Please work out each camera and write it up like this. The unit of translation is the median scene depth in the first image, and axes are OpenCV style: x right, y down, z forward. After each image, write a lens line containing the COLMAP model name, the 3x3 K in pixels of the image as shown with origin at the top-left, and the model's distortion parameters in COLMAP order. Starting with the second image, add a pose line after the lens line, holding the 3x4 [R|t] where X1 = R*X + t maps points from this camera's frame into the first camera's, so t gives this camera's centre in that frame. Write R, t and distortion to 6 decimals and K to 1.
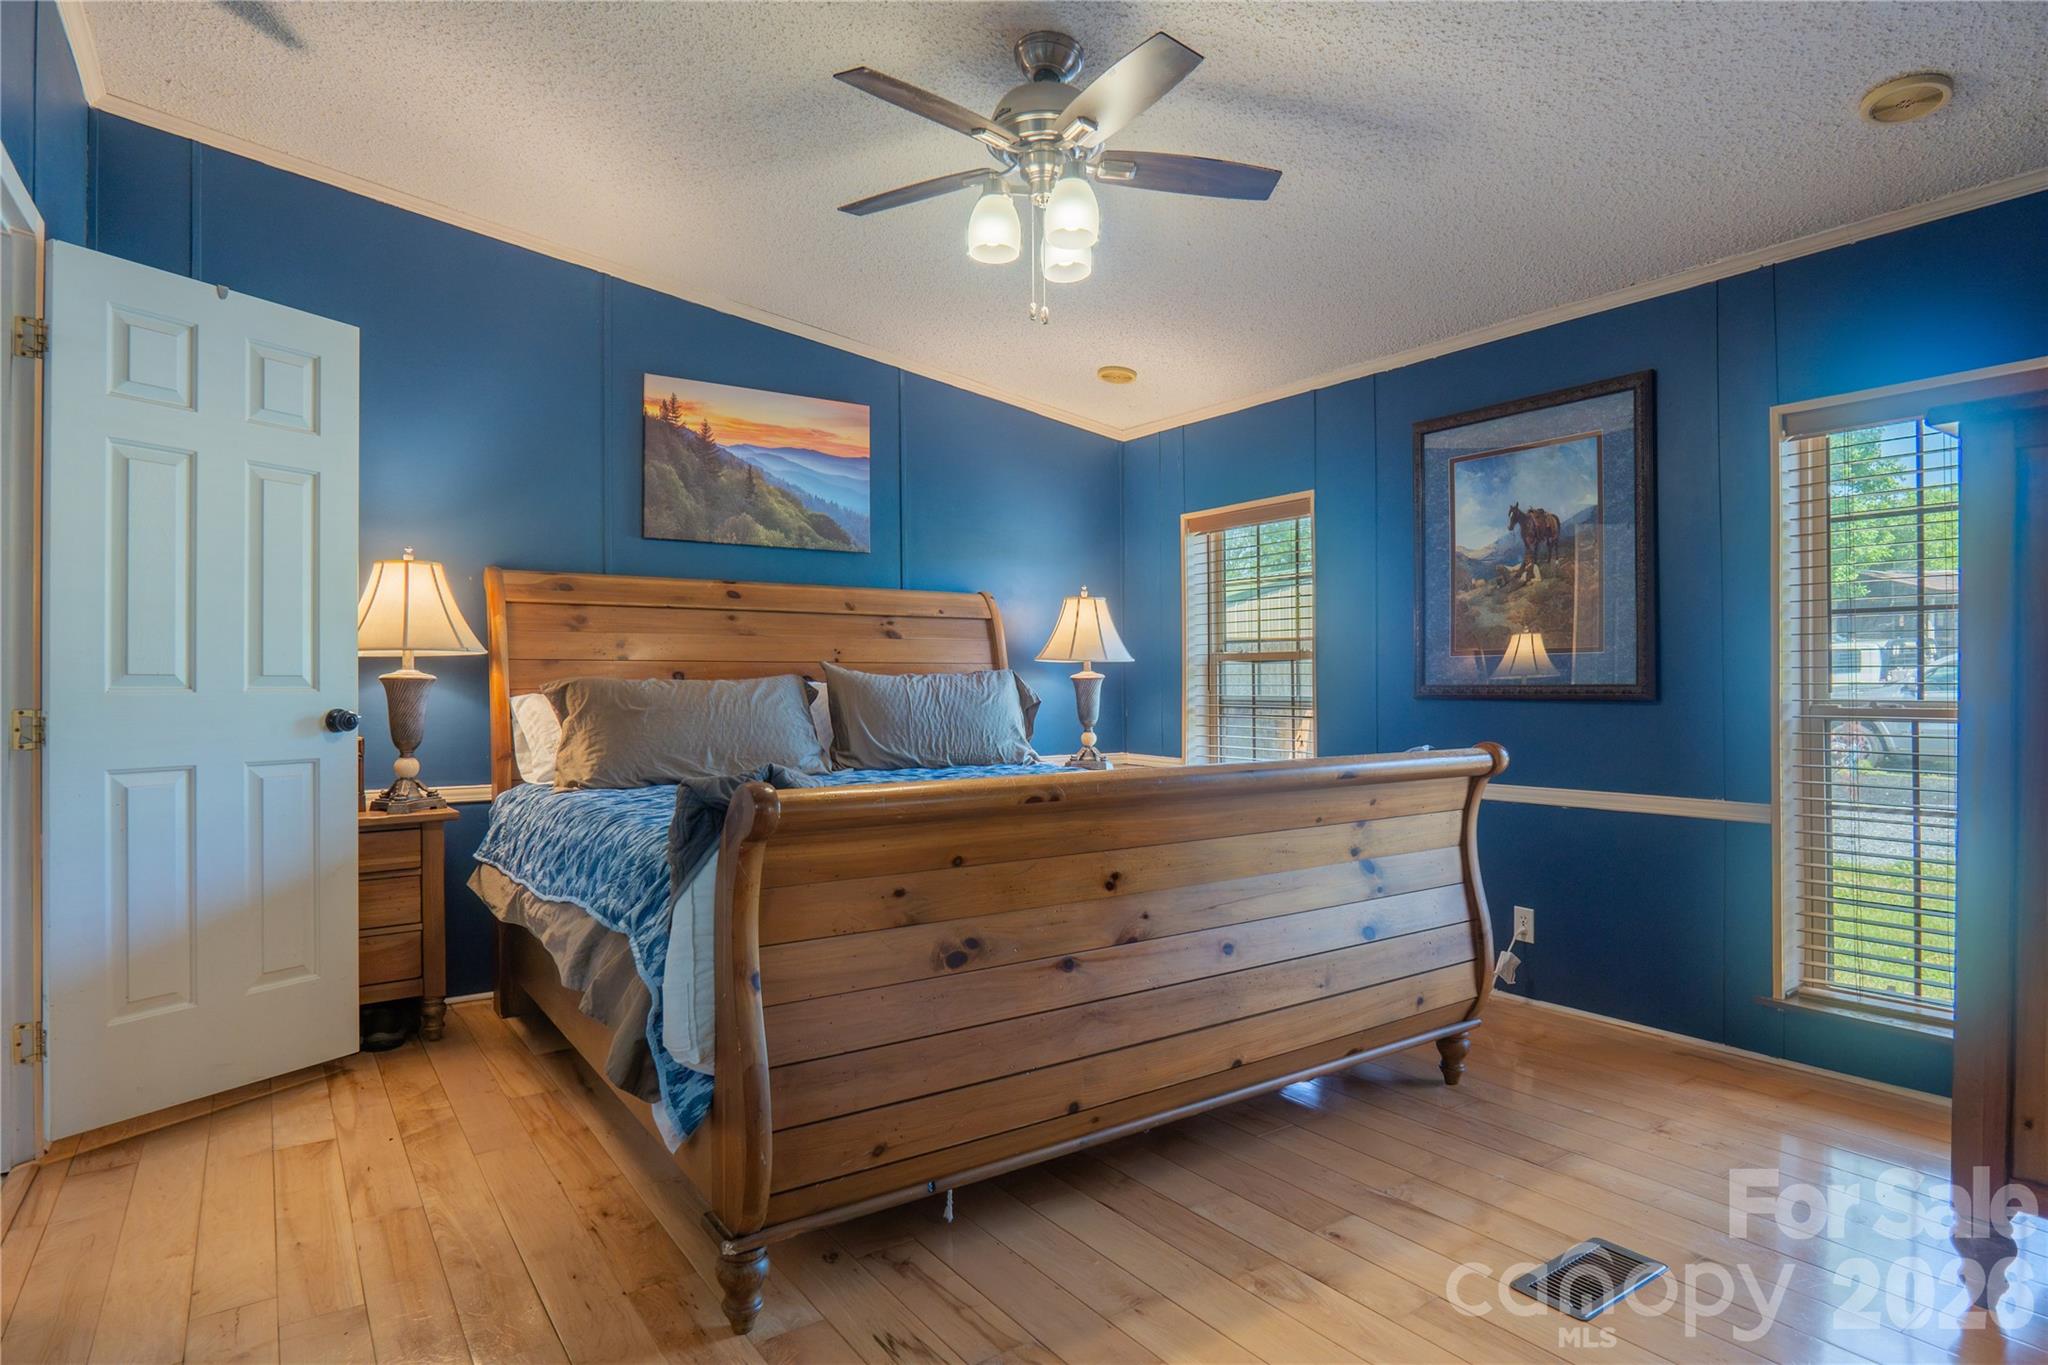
lens RADIAL K [[1135.1, 0, 1033.0], [0, 1135.1, 684.2], [0, 0, 1]] dist [-0.032942, 0.008162]
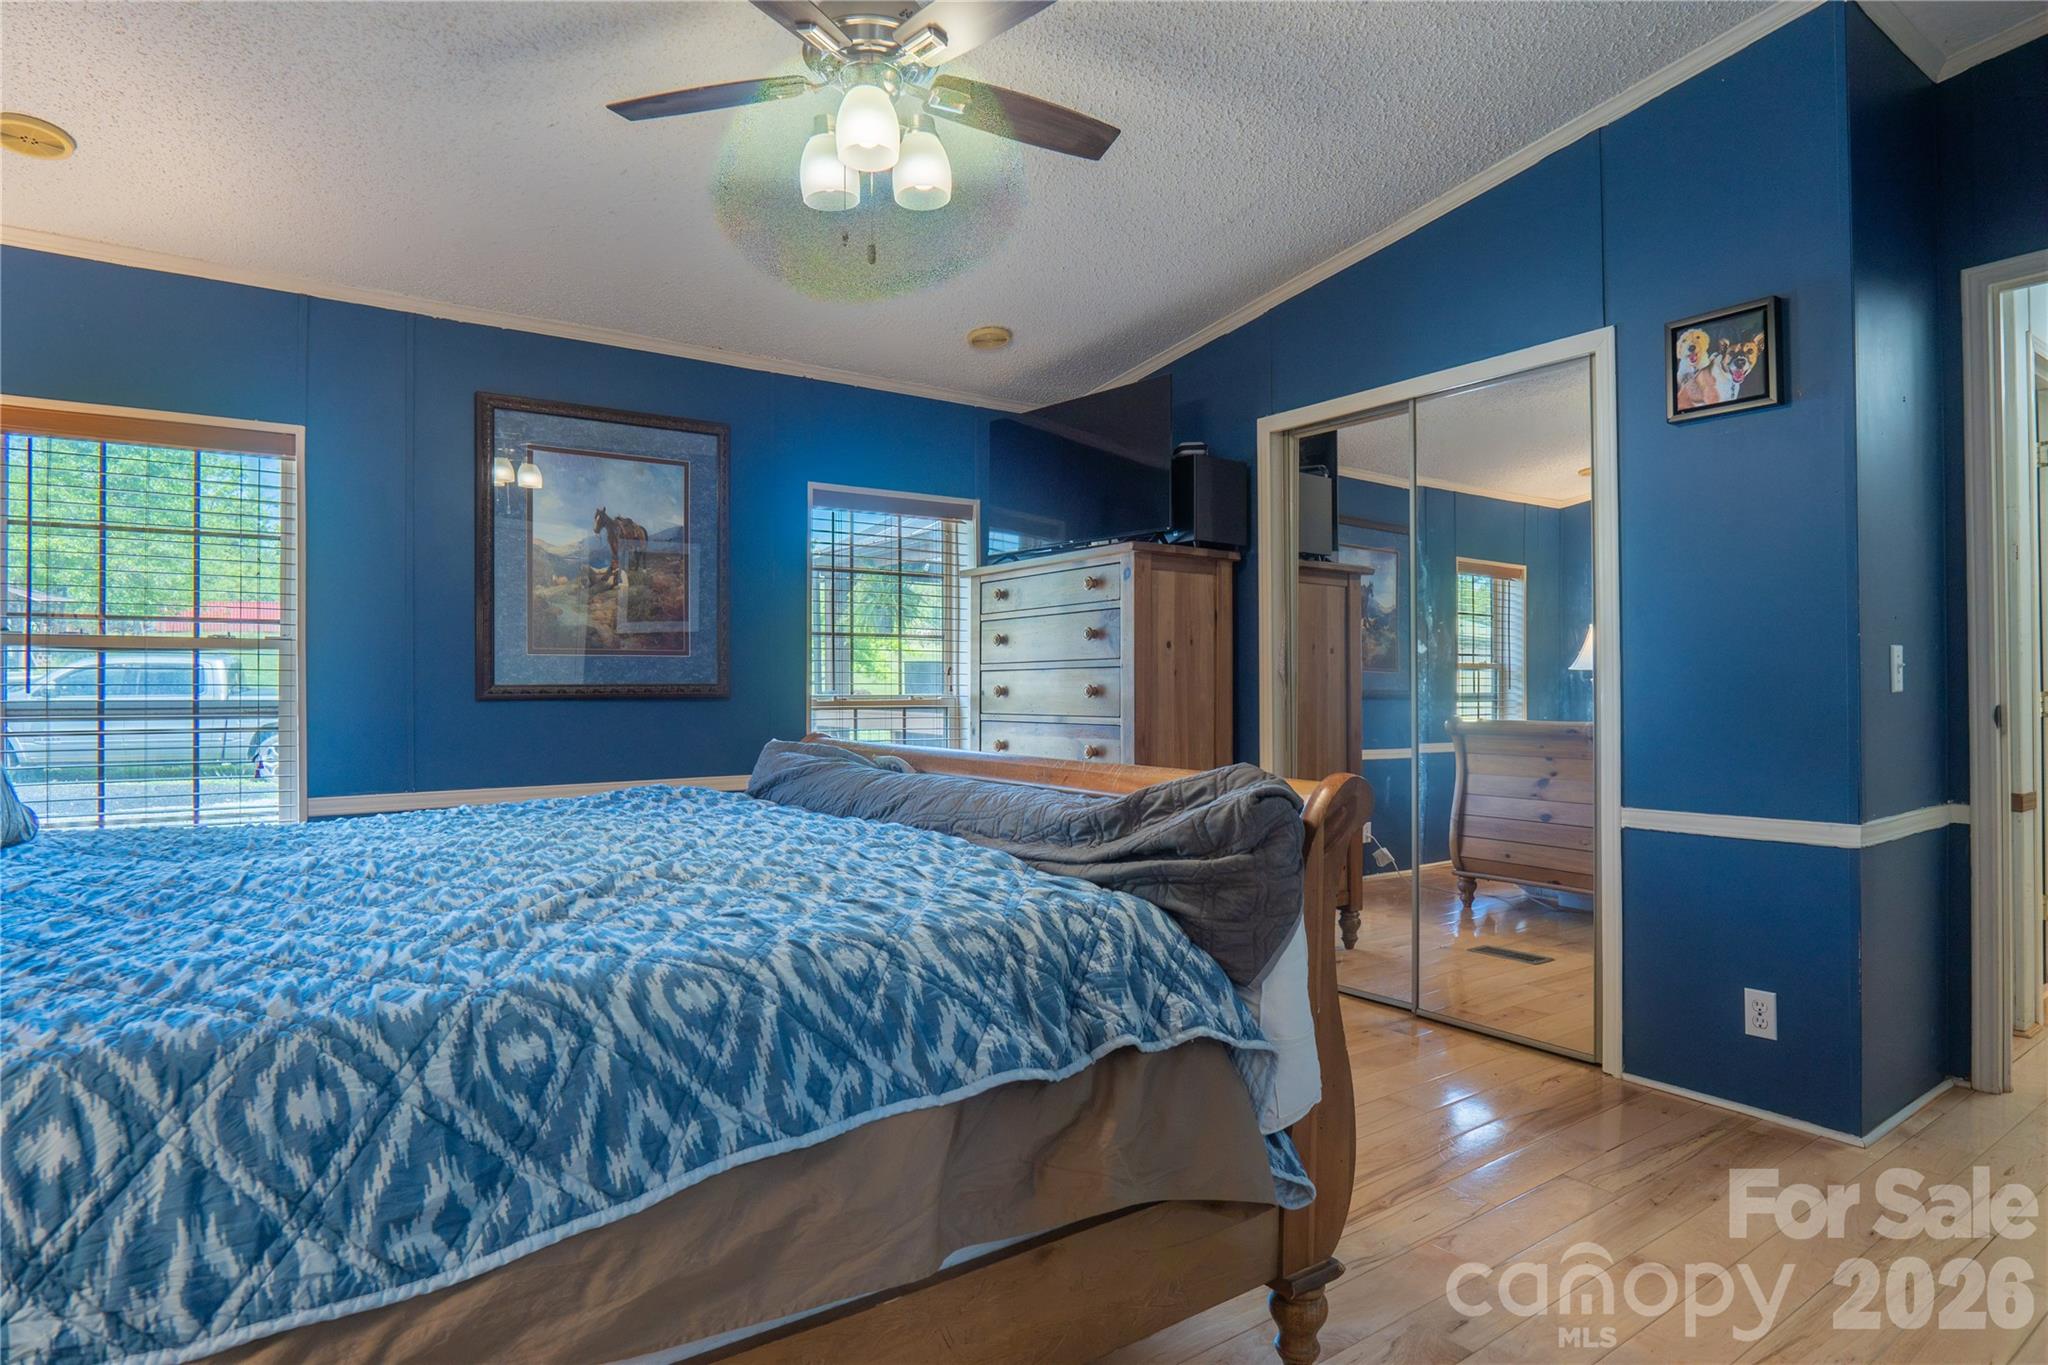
lens RADIAL K [[1135.1, 0, 1033.0], [0, 1135.1, 684.2], [0, 0, 1]] dist [-0.032942, 0.008162]
pose [[-0.015447, 0.005204, 0.999867, -0.606662], [-0.000579, 0.999986, -0.005213, 0.005600], [-0.999881, -0.000660, -0.015444, 0.624025]]
